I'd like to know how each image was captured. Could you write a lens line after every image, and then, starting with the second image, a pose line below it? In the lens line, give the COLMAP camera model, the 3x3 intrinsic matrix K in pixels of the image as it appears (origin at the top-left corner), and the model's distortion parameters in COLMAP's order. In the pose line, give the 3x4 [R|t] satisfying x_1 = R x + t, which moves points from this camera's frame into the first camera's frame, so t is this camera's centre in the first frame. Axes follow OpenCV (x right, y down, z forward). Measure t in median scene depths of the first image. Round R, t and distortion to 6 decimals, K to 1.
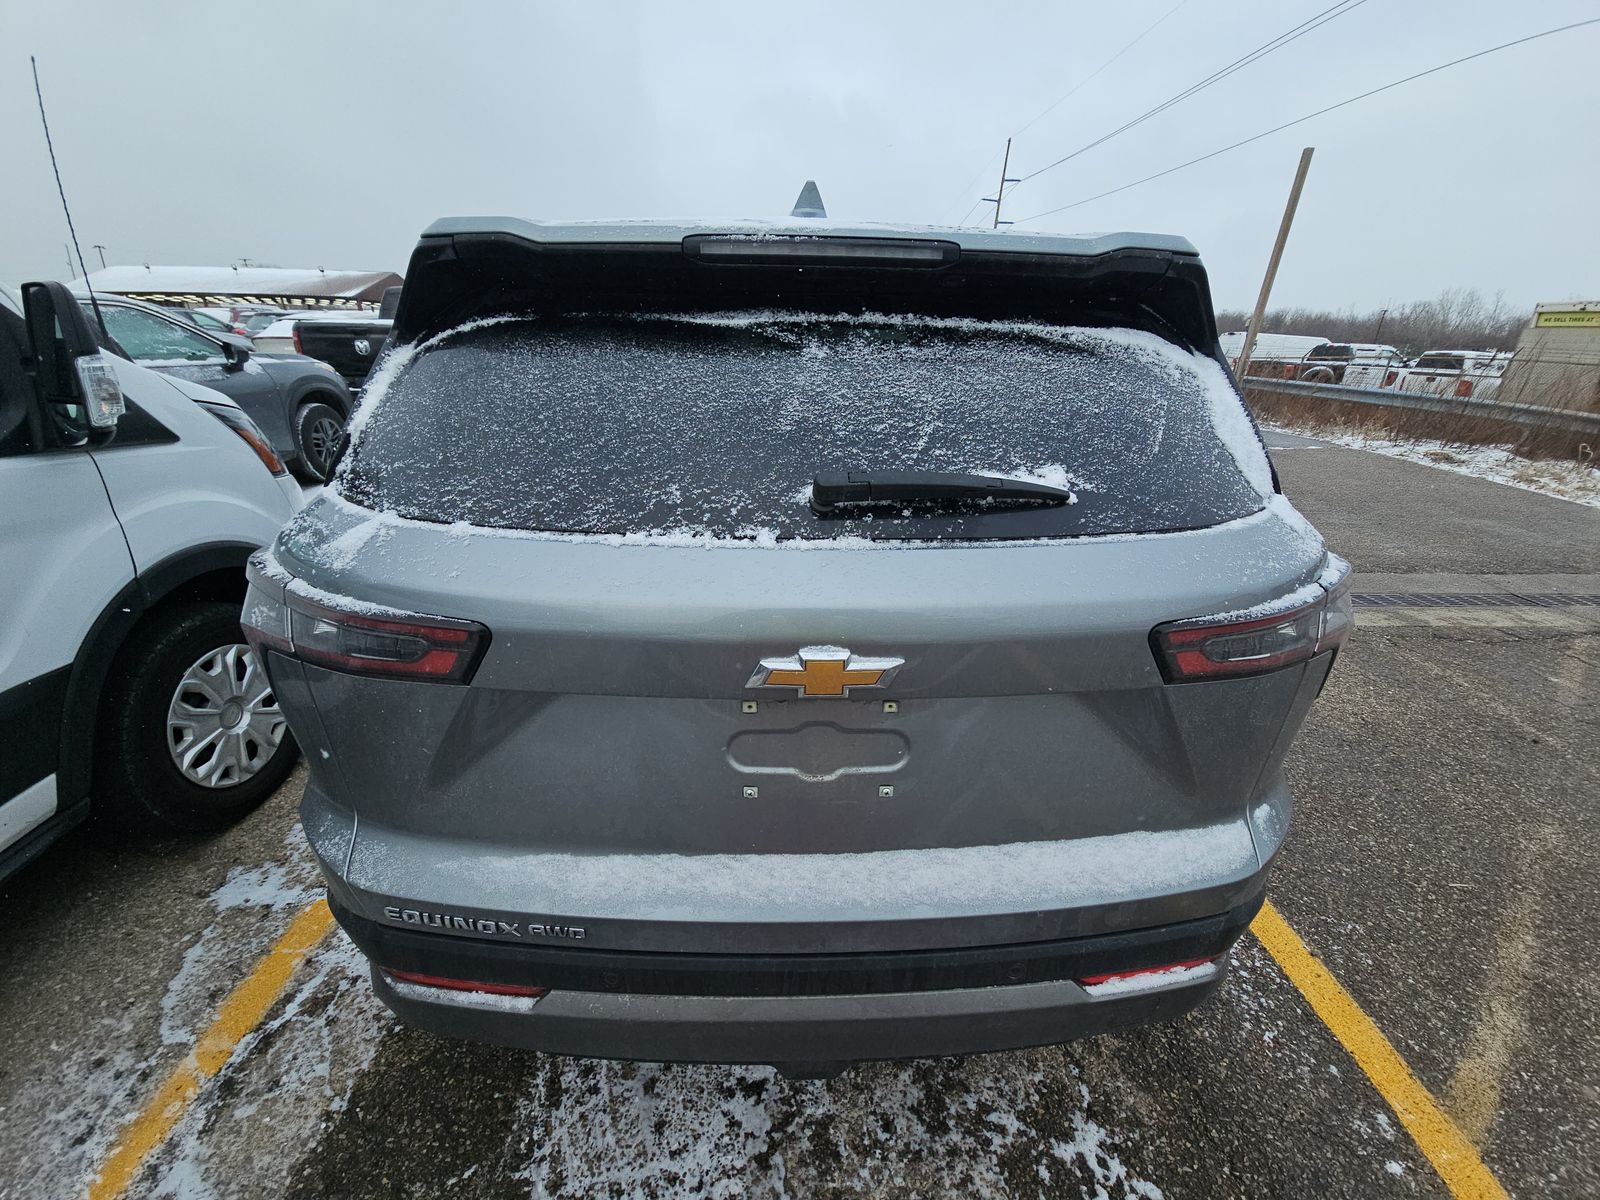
lens RADIAL K [[643.4, 0, 801.3], [0, 643.4, 598.2], [0, 0, 1]] dist [0.035536, -0.023594]
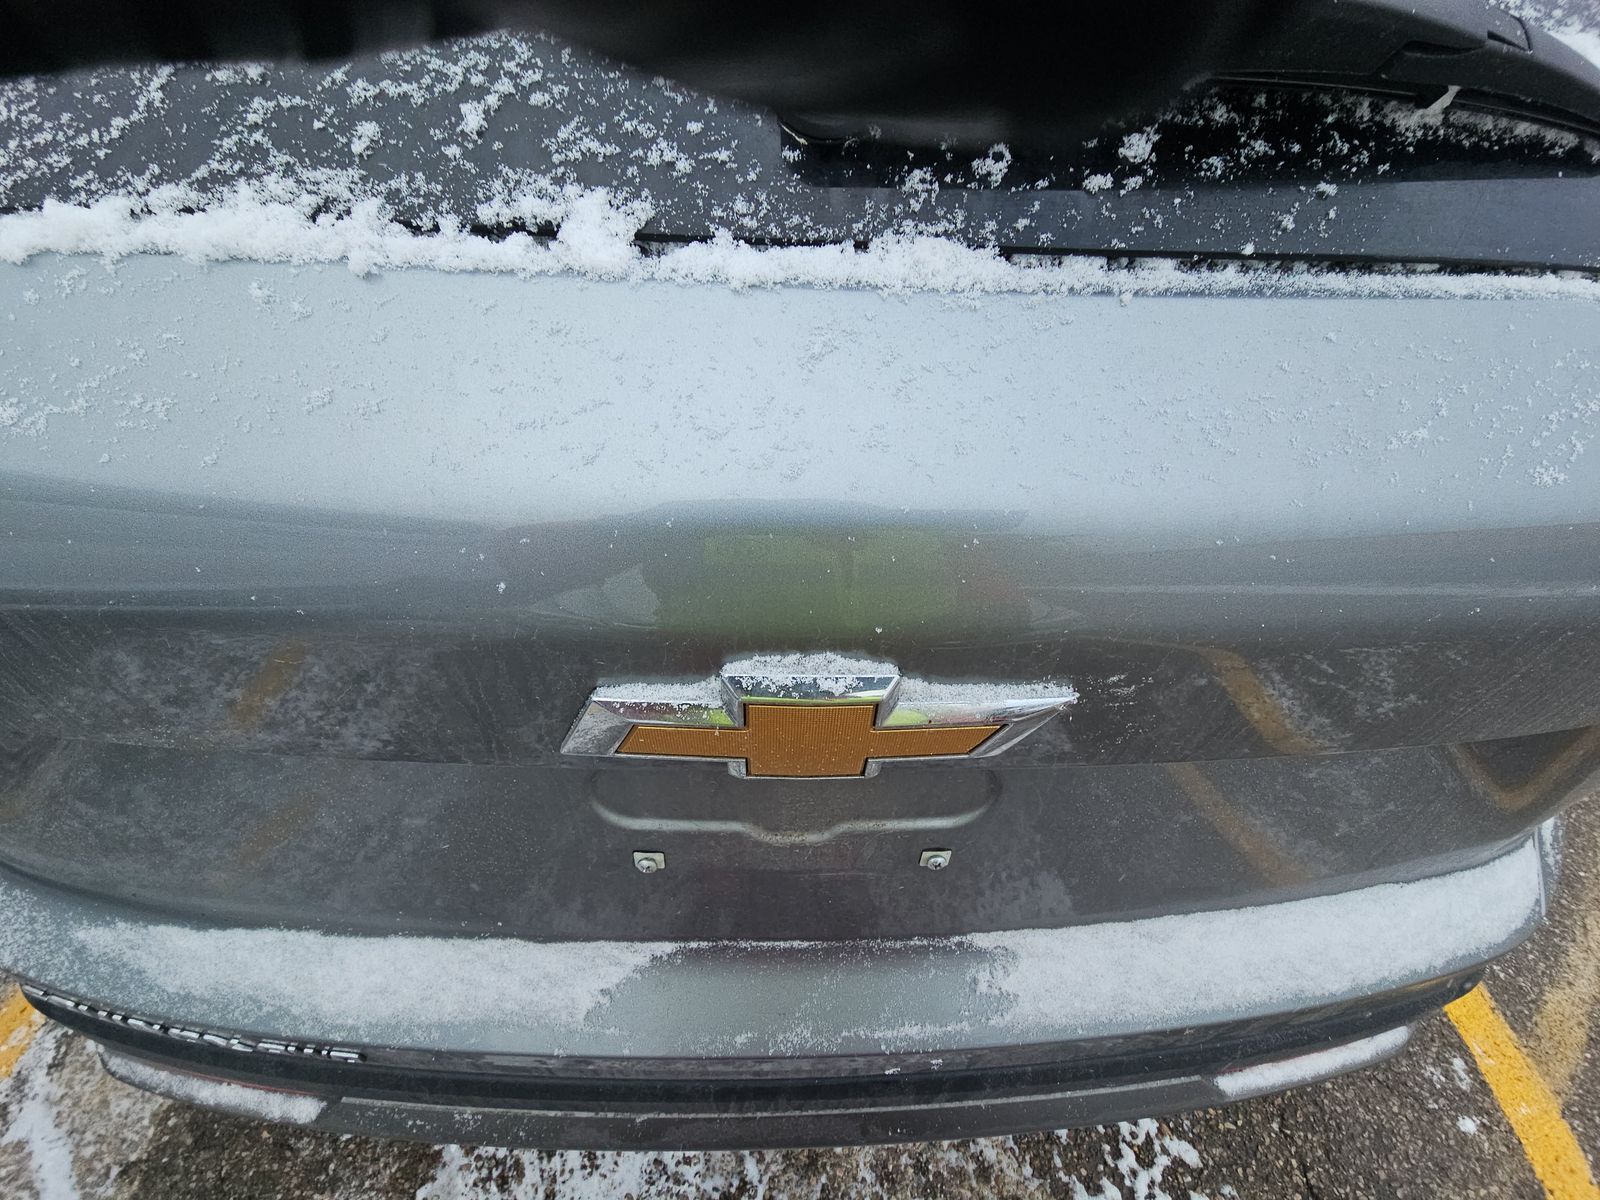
lens RADIAL K [[643.4, 0, 801.3], [0, 643.4, 598.2], [0, 0, 1]] dist [0.035536, -0.023594]
pose [[0.999739, 0.019759, 0.011502, 0.016242], [-0.022387, 0.948080, 0.317244, -0.024109], [-0.004636, -0.317419, 0.948274, 0.431215]]
